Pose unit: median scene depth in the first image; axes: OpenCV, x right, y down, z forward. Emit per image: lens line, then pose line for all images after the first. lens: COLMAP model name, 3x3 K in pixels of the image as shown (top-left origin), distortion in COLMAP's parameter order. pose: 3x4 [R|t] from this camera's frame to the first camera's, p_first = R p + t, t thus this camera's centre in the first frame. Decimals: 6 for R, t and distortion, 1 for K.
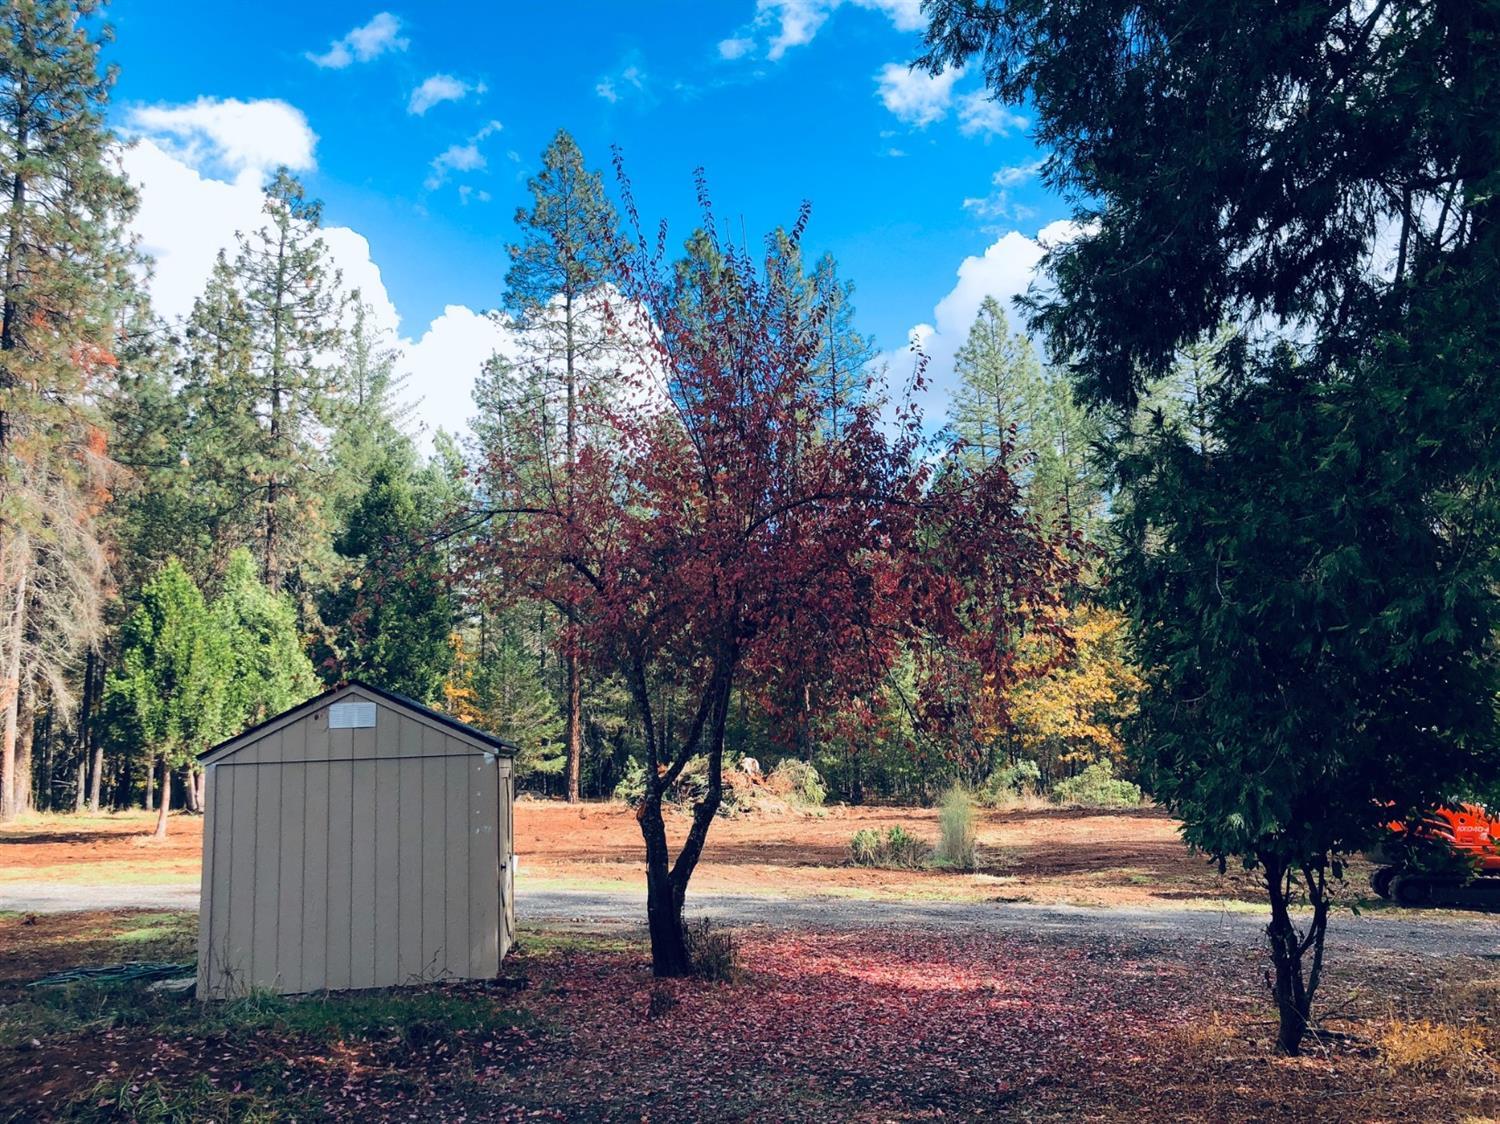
lens RADIAL K [[1234.2, 0, 737.8], [0, 1234.2, 551.5], [0, 0, 1]] dist [0.041864, -0.031161]
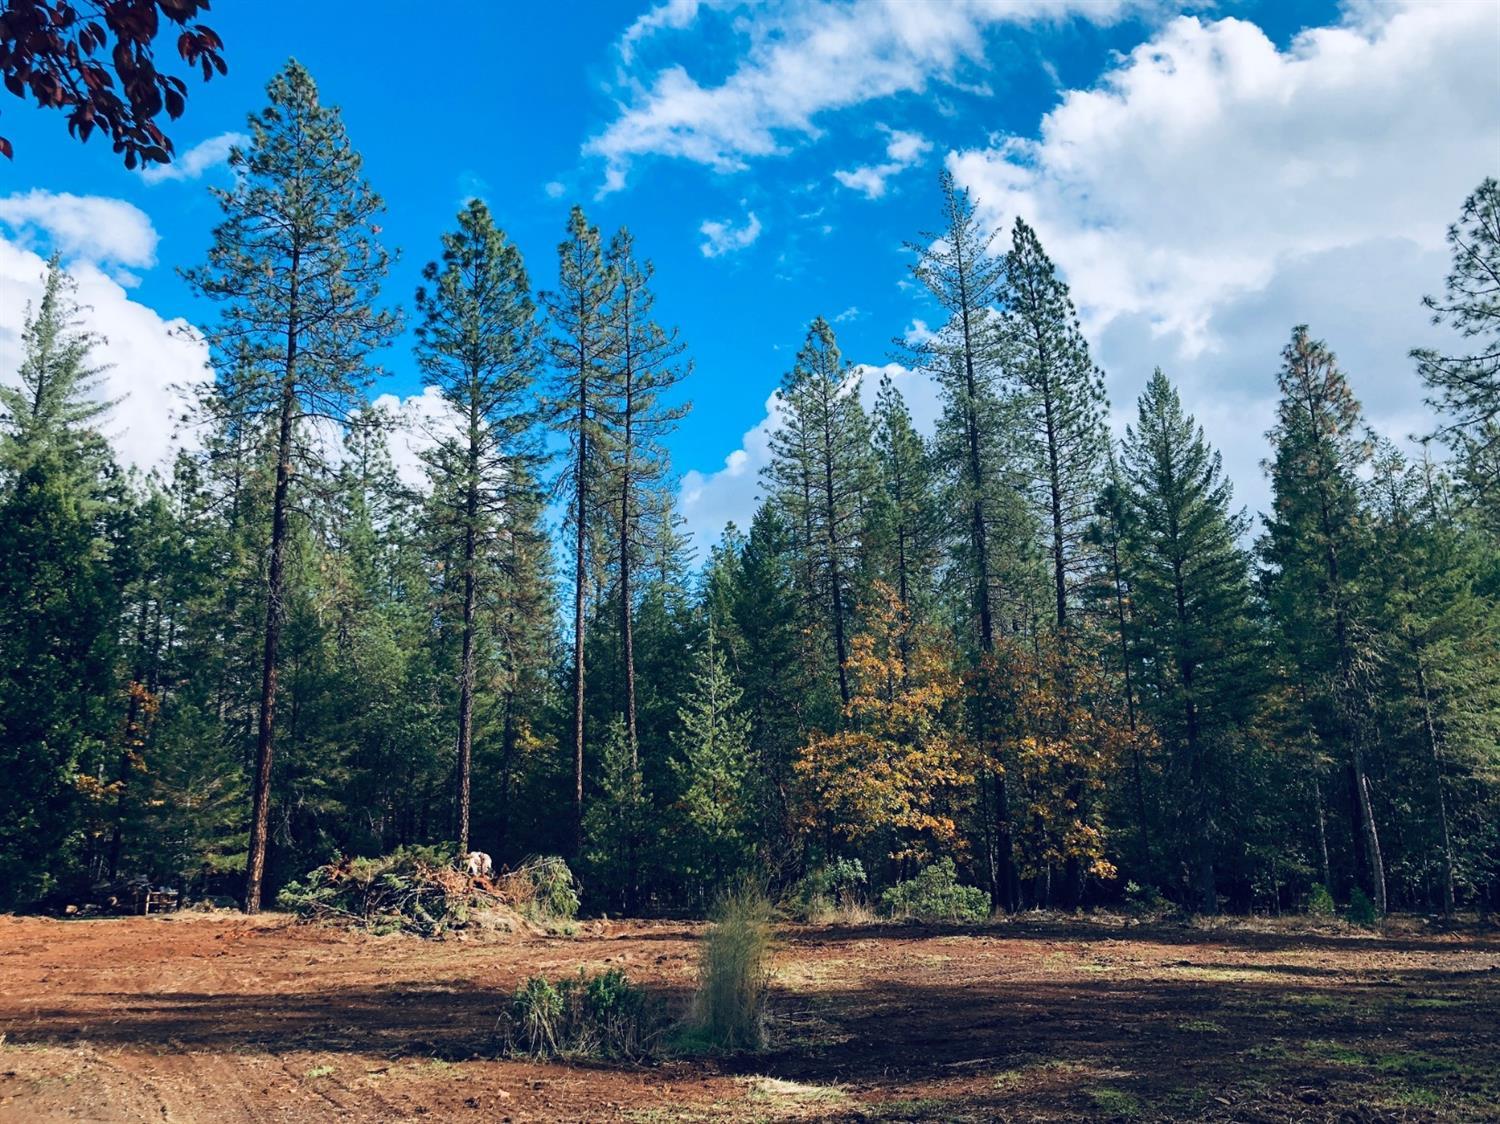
lens RADIAL K [[1234.2, 0, 747.6], [0, 1234.2, 539.5], [0, 0, 1]] dist [0.041864, -0.031161]
pose [[0.988429, 0.048384, 0.143758, 0.049884], [-0.035211, 0.995061, -0.092811, 0.044481], [-0.147539, 0.086675, 0.985251, 0.230890]]
